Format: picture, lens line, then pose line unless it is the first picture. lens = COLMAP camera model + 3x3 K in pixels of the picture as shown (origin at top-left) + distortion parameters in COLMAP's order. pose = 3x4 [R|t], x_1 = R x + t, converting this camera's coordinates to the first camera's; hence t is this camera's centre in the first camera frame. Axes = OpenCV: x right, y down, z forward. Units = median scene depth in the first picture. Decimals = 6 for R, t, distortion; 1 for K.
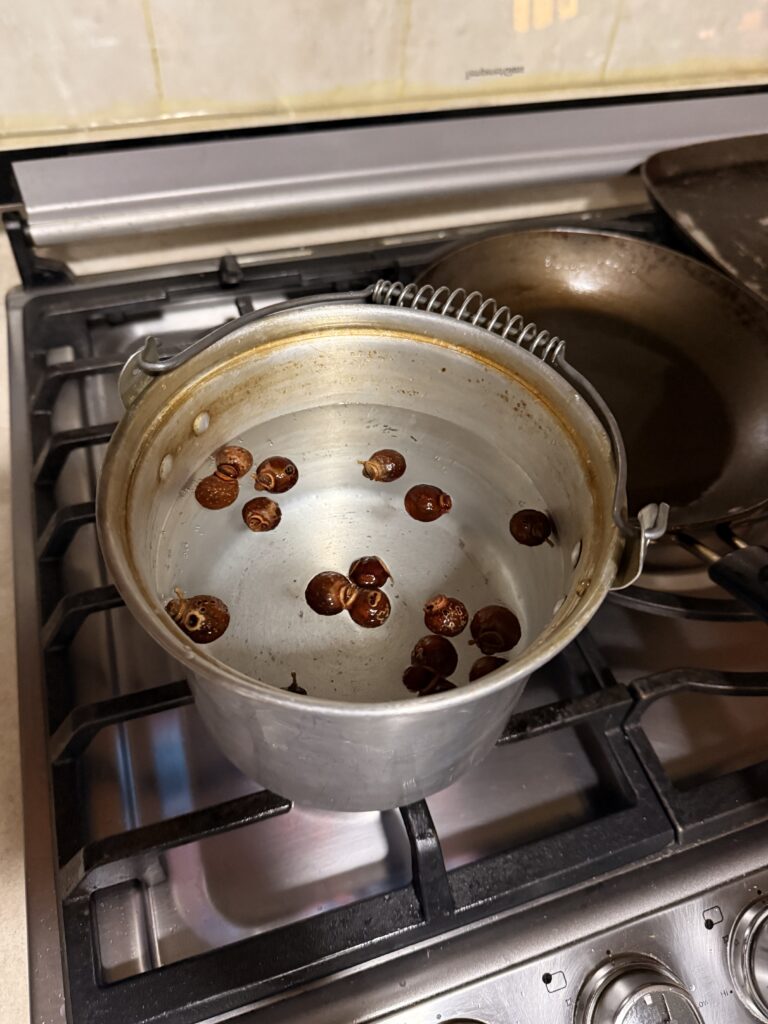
lens RADIAL K [[725.8, 0, 384.0], [0, 725.8, 512.0], [0, 0, 1]] dist [-0.010526, -0.002963]
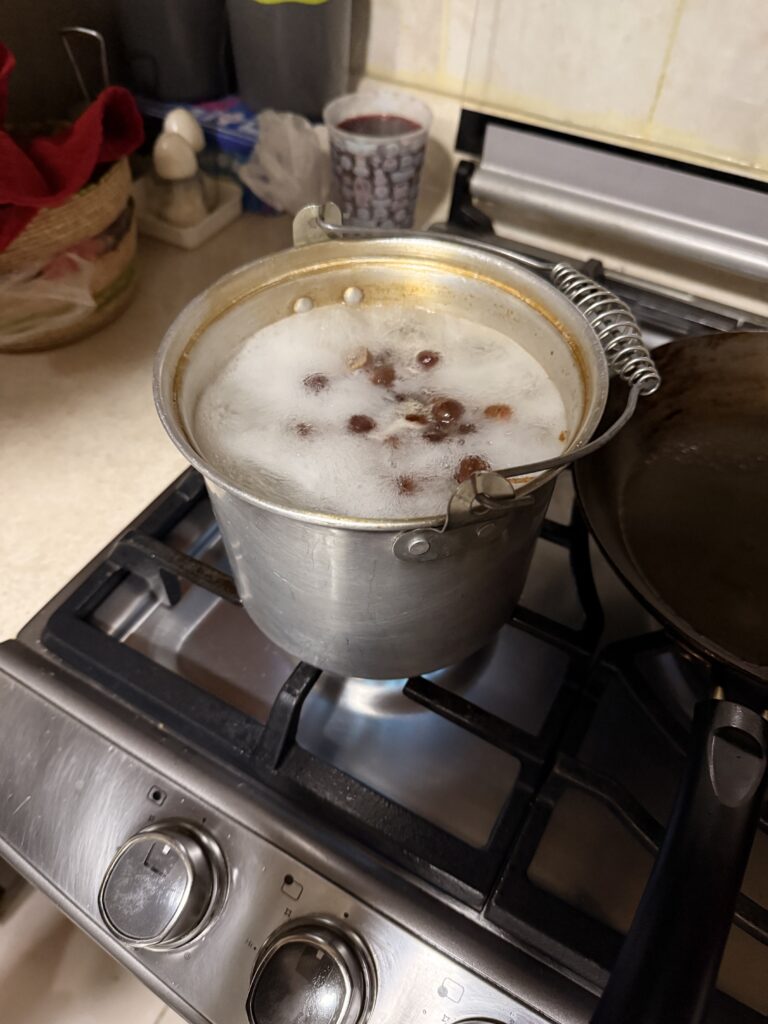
lens RADIAL K [[725.8, 0, 384.0], [0, 725.8, 512.0], [0, 0, 1]] dist [-0.010526, -0.002963]
pose [[0.674443, 0.540706, -0.502756, 0.492792], [-0.568917, 0.814608, 0.112900, 0.006134], [0.470595, 0.209882, 0.857024, 0.038599]]
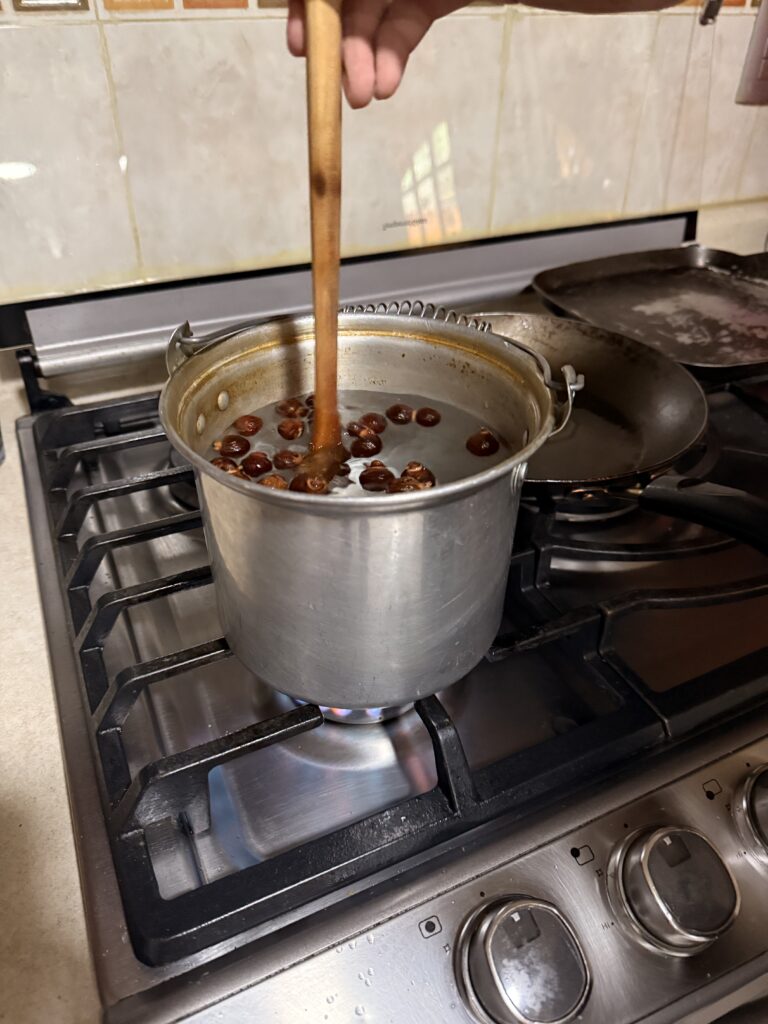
lens RADIAL K [[713.6, 0, 363.5], [0, 713.6, 507.5], [0, 0, 1]] dist [0.007300, -0.000357]
pose [[0.992391, -0.109841, 0.055634, -0.078835], [0.120736, 0.956728, -0.264754, 0.348050], [-0.024146, 0.269457, 0.962710, -0.141202]]
